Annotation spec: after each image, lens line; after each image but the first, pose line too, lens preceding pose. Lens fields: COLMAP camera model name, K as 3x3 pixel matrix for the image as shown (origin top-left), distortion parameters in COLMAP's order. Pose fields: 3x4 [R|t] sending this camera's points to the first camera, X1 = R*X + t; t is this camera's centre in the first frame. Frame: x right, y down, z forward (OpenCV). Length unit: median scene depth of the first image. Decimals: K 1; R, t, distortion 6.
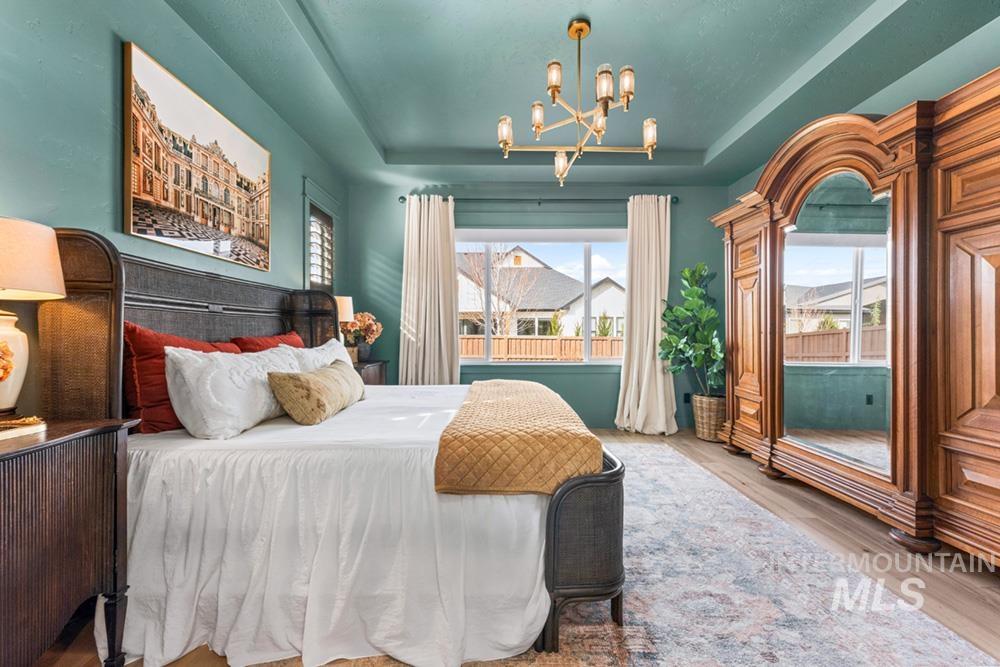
lens RADIAL K [[421.5, 0, 500.8], [0, 421.5, 333.3], [0, 0, 1]] dist [-0.000096, -0.000015]
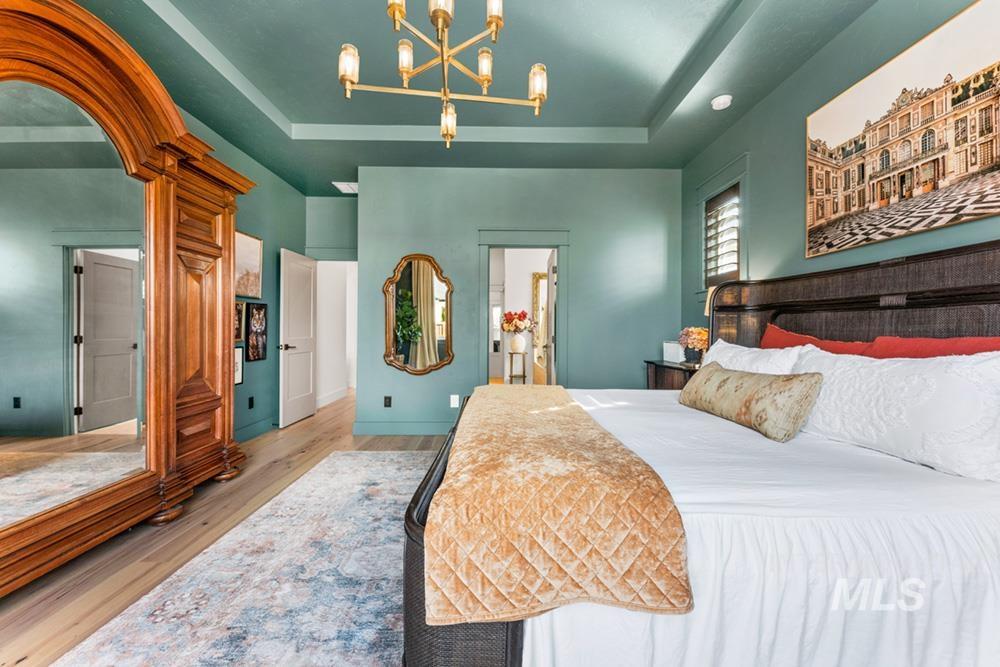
lens RADIAL K [[389.5, 0, 498.4], [0, 389.5, 330.8], [0, 0, 1]] dist [-0.000063, -0.000017]
pose [[-0.999978, -0.006596, 0.000070, 0.091147], [-0.006596, 0.999978, 0.001185, 0.002264], [-0.000078, 0.001184, -0.999999, 1.885689]]
